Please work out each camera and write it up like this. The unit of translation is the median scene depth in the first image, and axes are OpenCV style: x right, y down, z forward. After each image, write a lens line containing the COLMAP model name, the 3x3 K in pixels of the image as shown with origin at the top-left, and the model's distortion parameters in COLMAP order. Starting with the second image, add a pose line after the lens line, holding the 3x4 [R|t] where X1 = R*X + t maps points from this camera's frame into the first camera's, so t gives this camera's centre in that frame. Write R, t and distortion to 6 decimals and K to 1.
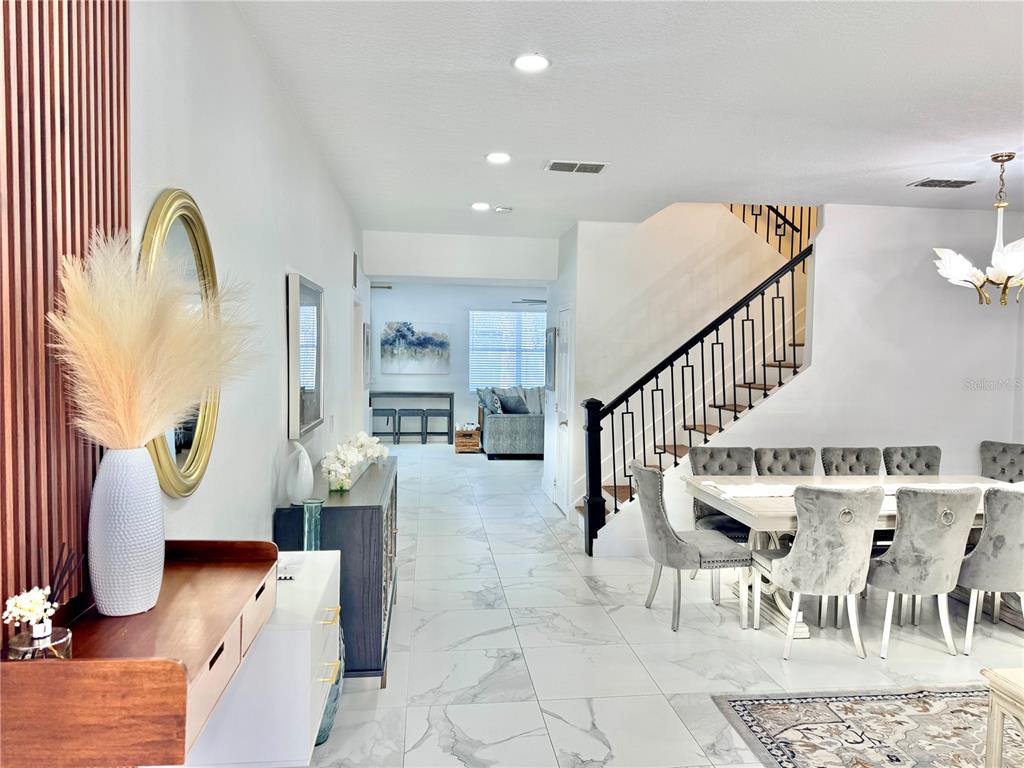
lens RADIAL K [[727.5, 0, 517.6], [0, 727.5, 382.4], [0, 0, 1]] dist [0.045391, -0.060709]
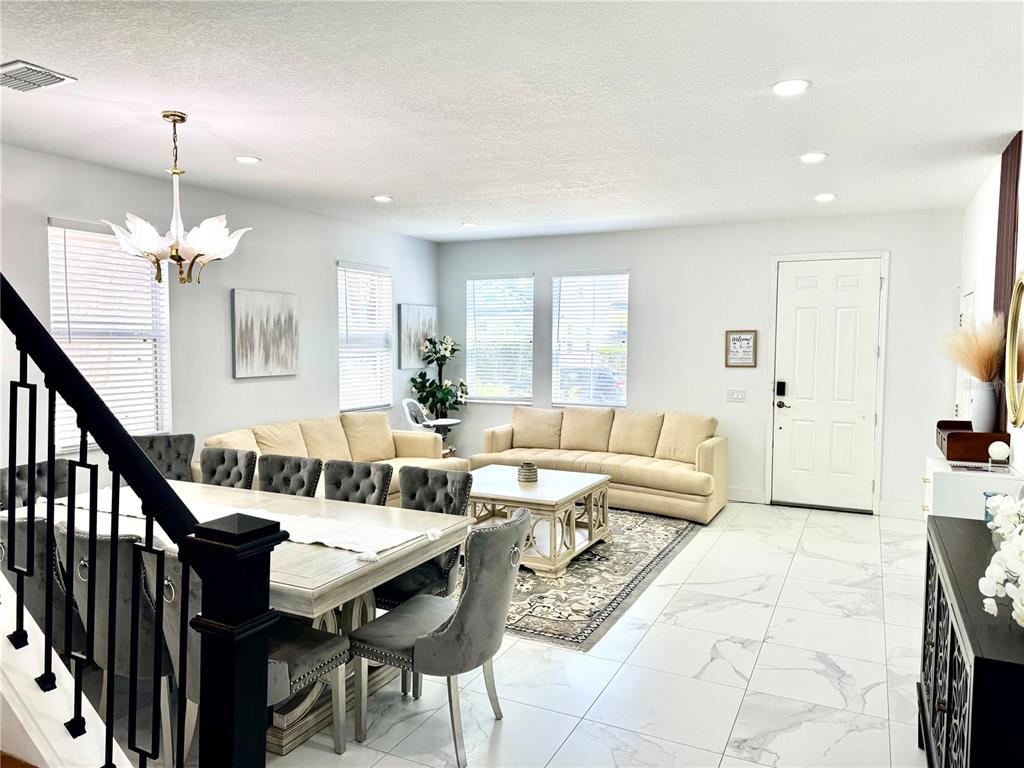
lens RADIAL K [[727.5, 0, 513.8], [0, 727.5, 382.7], [0, 0, 1]] dist [0.045391, -0.060709]
pose [[-0.836185, -0.059859, 0.545171, -0.186752], [0.001003, 0.993857, 0.110663, -0.085226], [-0.548446, 0.093082, -0.830989, 1.590348]]
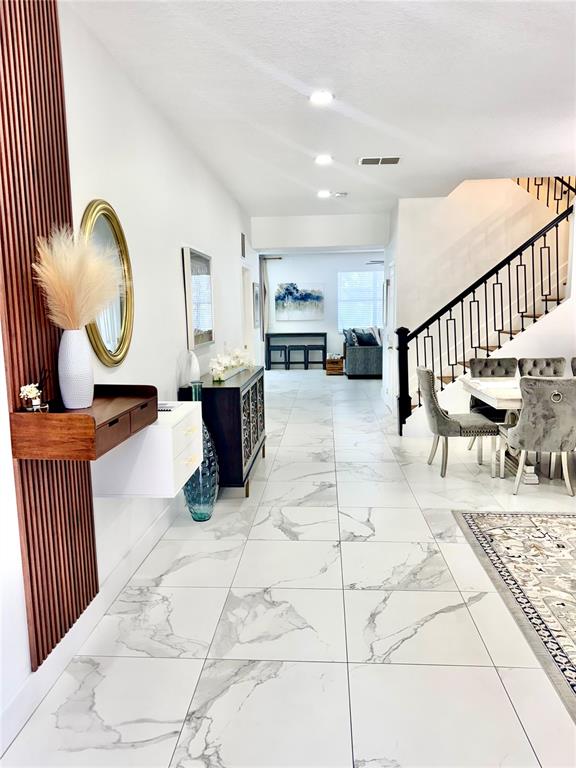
lens RADIAL K [[545.6, 0, 281.8], [0, 545.6, 387.2], [0, 0, 1]] dist [0.045391, -0.060709]
pose [[0.977960, -0.004035, -0.208754, 0.127364], [0.024817, 0.994972, 0.097029, 0.039575], [0.207313, -0.100071, 0.973143, -0.140232]]
